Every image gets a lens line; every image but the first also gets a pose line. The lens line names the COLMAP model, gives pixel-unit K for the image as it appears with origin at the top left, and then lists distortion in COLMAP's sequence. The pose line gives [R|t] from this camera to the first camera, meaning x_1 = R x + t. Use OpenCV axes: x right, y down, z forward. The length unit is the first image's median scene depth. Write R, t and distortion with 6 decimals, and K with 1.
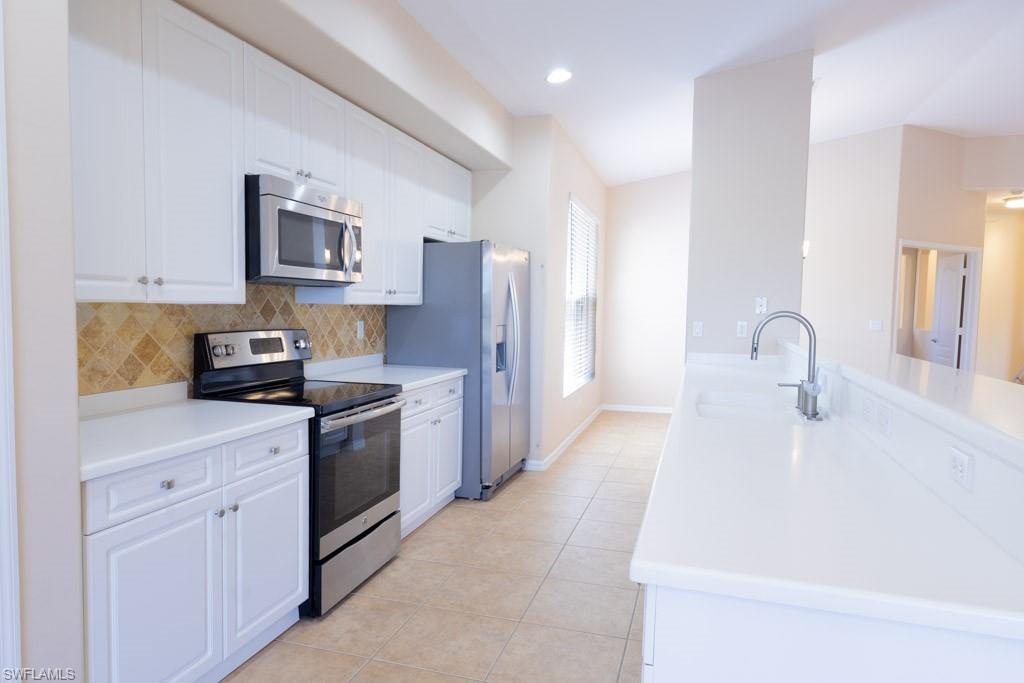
lens RADIAL K [[636.9, 0, 508.2], [0, 636.9, 338.0], [0, 0, 1]] dist [-0.000723, -0.001081]
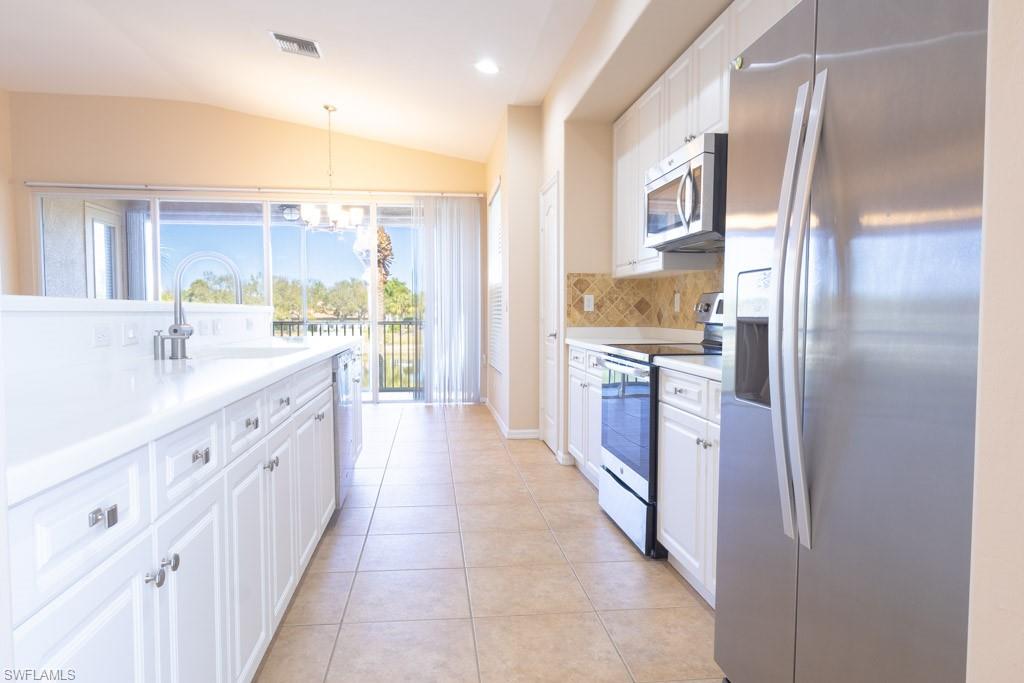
lens RADIAL K [[636.9, 0, 522.0], [0, 636.9, 347.0], [0, 0, 1]] dist [-0.000723, -0.001081]
pose [[-0.904005, 0.006035, -0.427478, 0.406747], [-0.037616, 0.994900, 0.093594, -0.007038], [0.425863, 0.100689, -0.899168, 2.039092]]
